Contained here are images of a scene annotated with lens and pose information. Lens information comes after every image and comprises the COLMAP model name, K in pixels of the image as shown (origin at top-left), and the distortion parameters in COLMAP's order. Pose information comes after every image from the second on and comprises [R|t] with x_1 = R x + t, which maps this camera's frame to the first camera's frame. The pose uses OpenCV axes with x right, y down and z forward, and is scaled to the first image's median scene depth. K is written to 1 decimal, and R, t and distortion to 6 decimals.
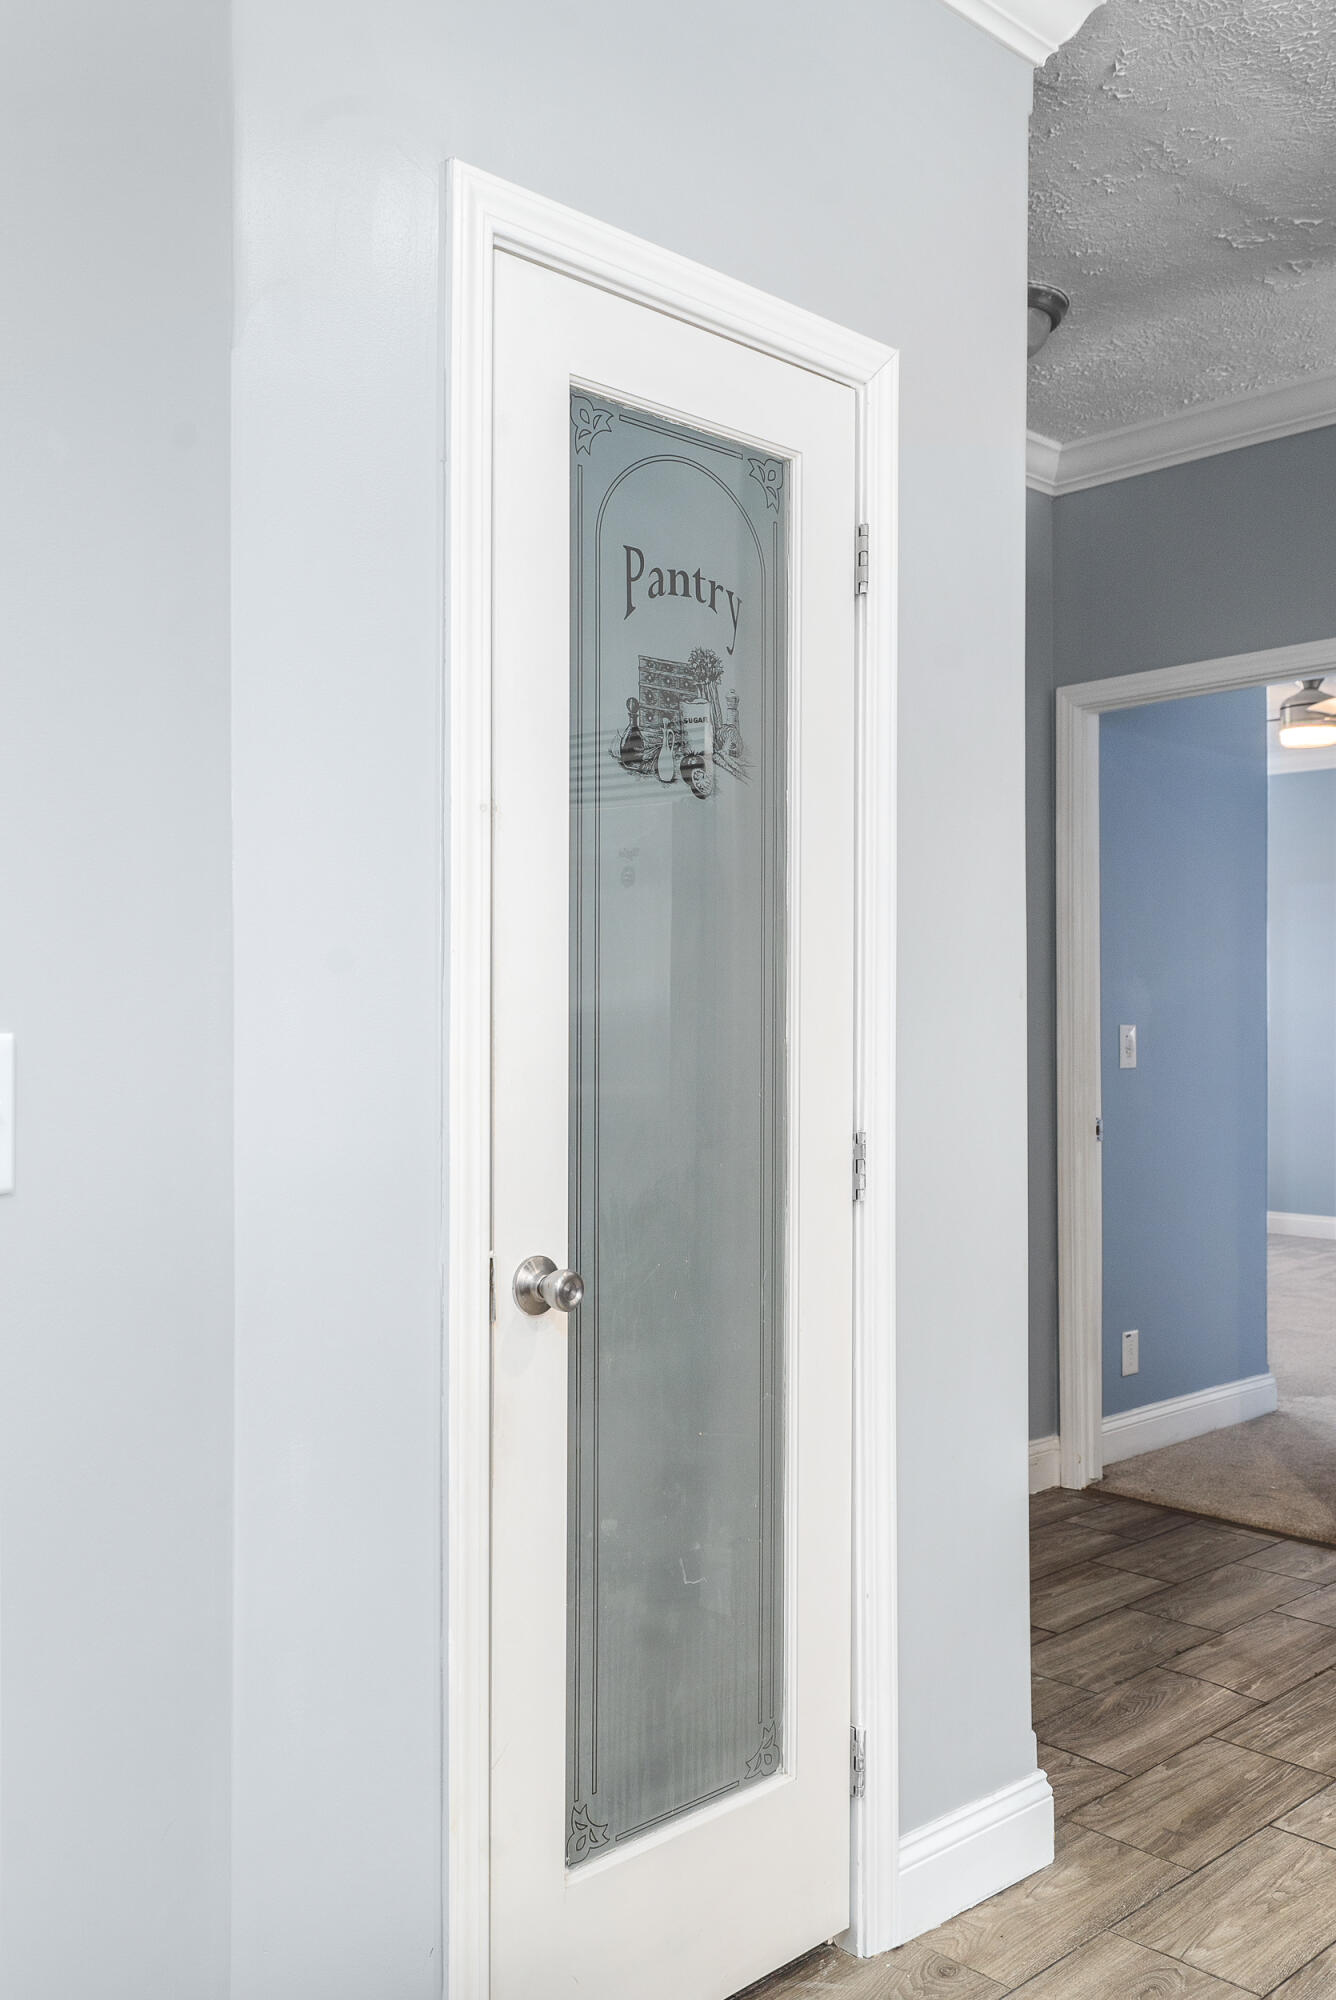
lens RADIAL K [[1710.3, 0, 663.9], [0, 1710.3, 1008.4], [0, 0, 1]] dist [0.005007, 0.004893]
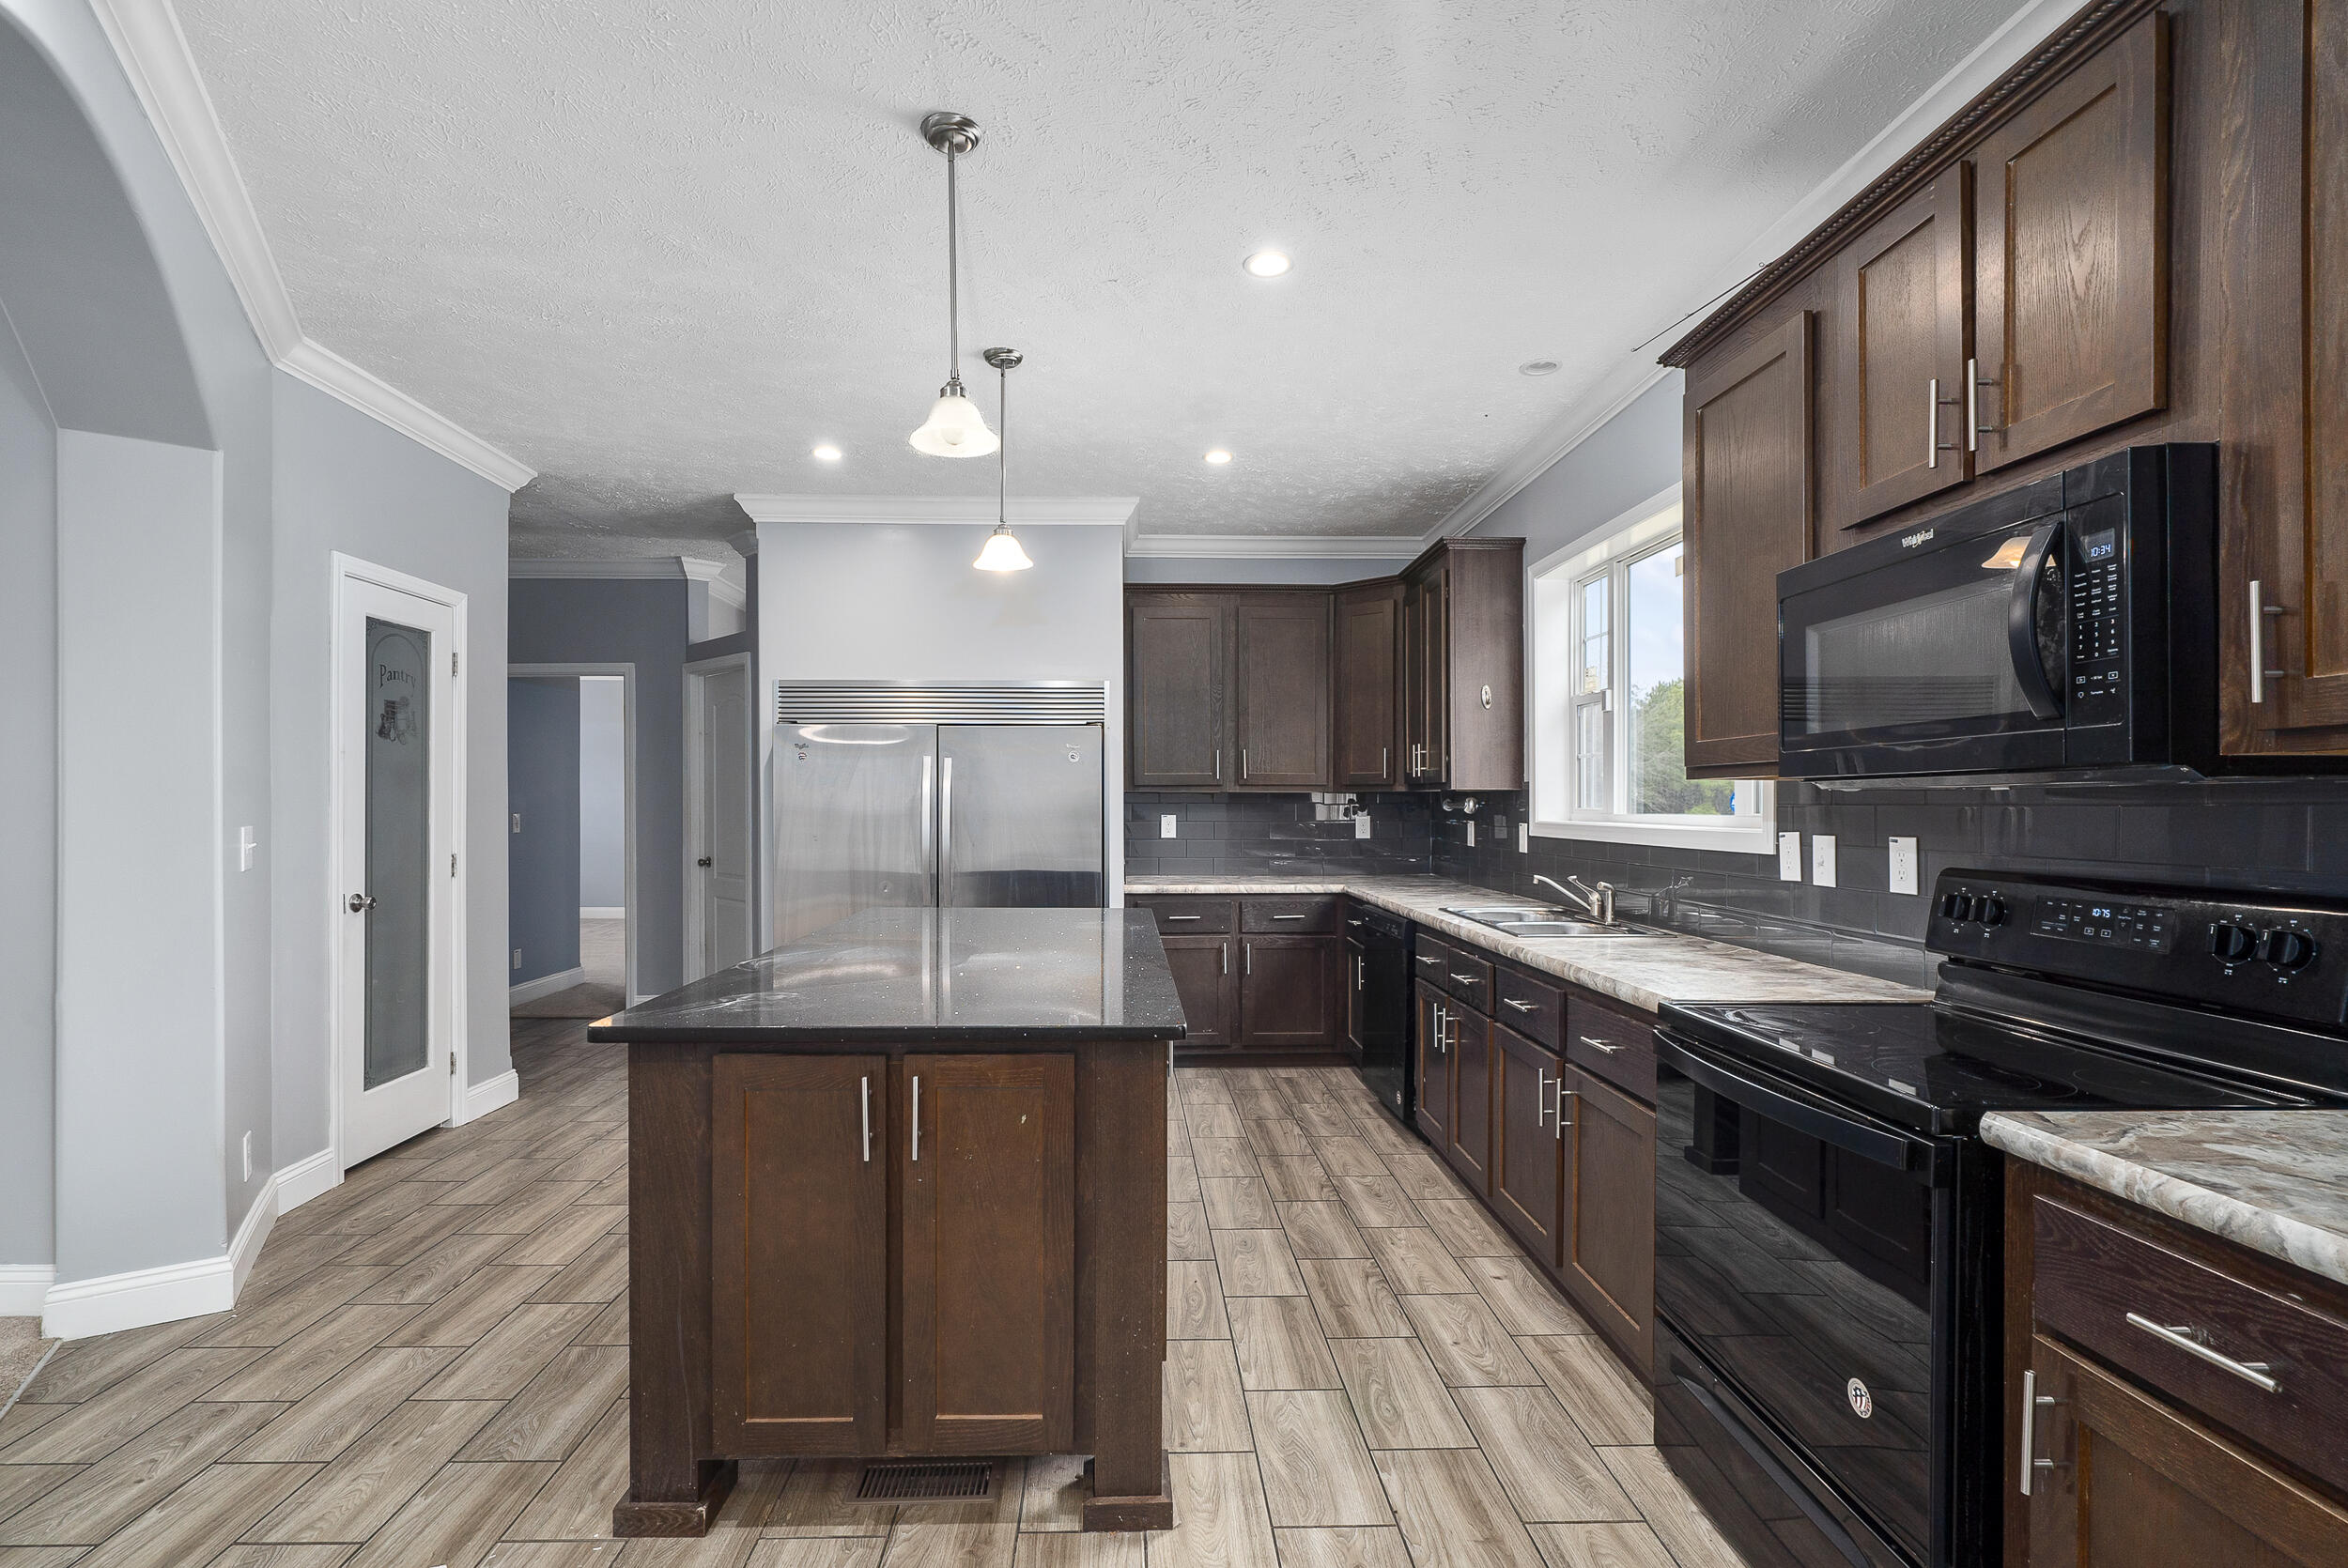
lens RADIAL K [[1074.9, 0, 1158.7], [0, 1074.9, 812.1], [0, 0, 1]] dist [-0.002786, -0.000878]
pose [[0.658448, -0.007020, 0.752593, -0.504193], [-0.005614, 0.999883, 0.014239, -0.036031], [-0.752605, -0.013601, 0.658332, -1.209984]]
